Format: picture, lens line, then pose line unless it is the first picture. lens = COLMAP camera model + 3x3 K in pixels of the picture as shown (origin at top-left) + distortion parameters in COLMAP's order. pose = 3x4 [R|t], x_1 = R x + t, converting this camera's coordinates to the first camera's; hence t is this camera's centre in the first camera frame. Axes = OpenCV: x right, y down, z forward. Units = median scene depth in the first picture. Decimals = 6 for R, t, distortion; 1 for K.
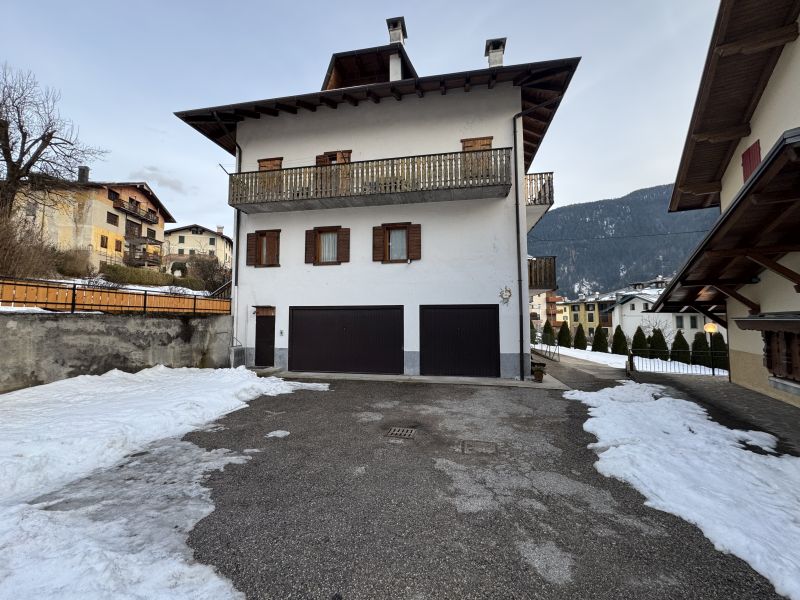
lens RADIAL K [[320.0, 0, 399.3], [0, 320.0, 298.3], [0, 0, 1]] dist [0.000008, -0.000071]
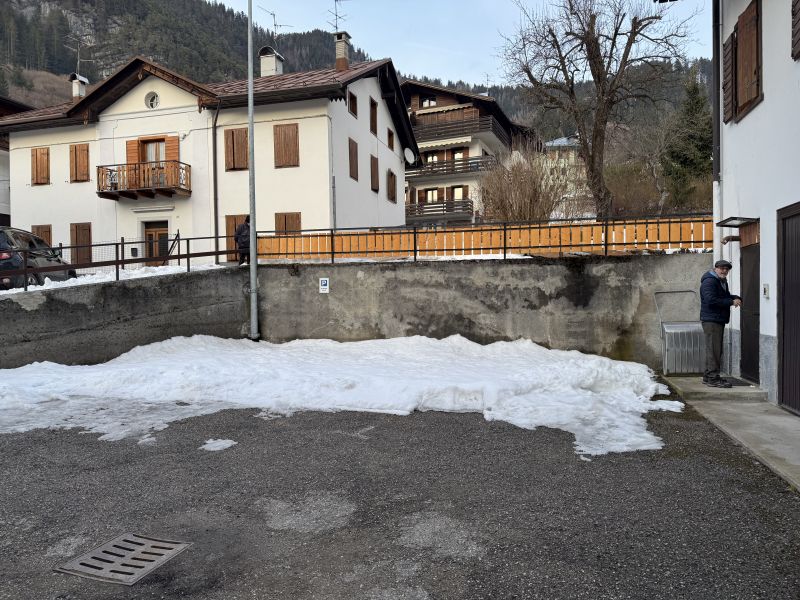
lens RADIAL K [[555.5, 0, 400.1], [0, 555.5, 302.5], [0, 0, 1]] dist [0.002137, 0.000183]
pose [[-0.112529, 0.002758, -0.993645, 0.403342], [0.069708, 0.997554, -0.005125, 0.146824], [0.991200, -0.069842, -0.112446, 1.032844]]
